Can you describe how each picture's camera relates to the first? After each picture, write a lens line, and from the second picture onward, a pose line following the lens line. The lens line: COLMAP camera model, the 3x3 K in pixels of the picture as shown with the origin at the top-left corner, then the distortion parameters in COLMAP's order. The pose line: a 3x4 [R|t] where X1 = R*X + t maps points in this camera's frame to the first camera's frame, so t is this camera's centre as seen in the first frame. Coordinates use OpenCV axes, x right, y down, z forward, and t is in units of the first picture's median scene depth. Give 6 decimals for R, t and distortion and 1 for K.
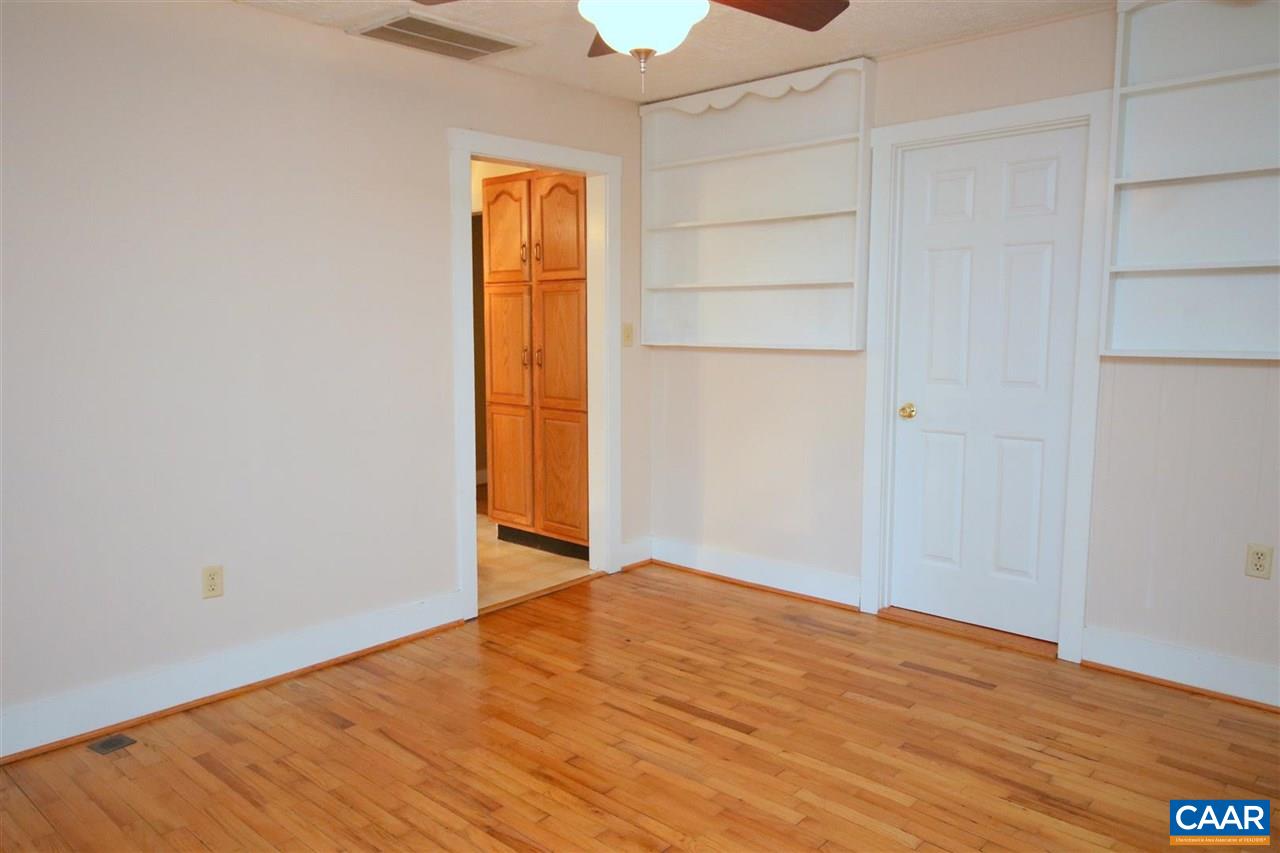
lens RADIAL K [[912.5, 0, 640.0], [0, 912.5, 426.5], [0, 0, 1]] dist [-0.000027, 0.028273]
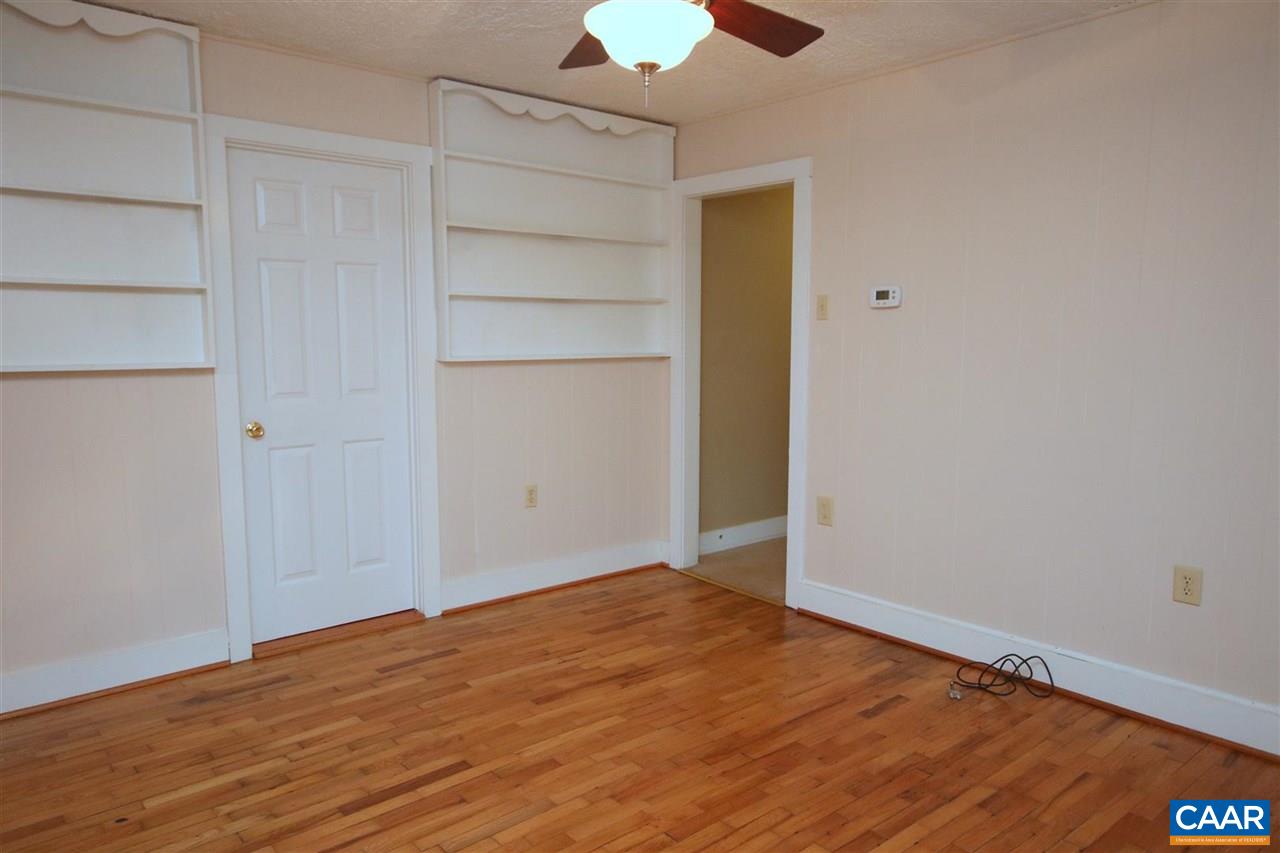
lens RADIAL K [[857.2, 0, 640.0], [0, 857.2, 426.5], [0, 0, 1]] dist [0.022268, 0.002987]
pose [[0.135556, -0.107760, 0.984892, -0.642734], [0.115764, 0.988981, 0.092274, -0.070457], [-0.983983, 0.101507, 0.146537, 0.601194]]
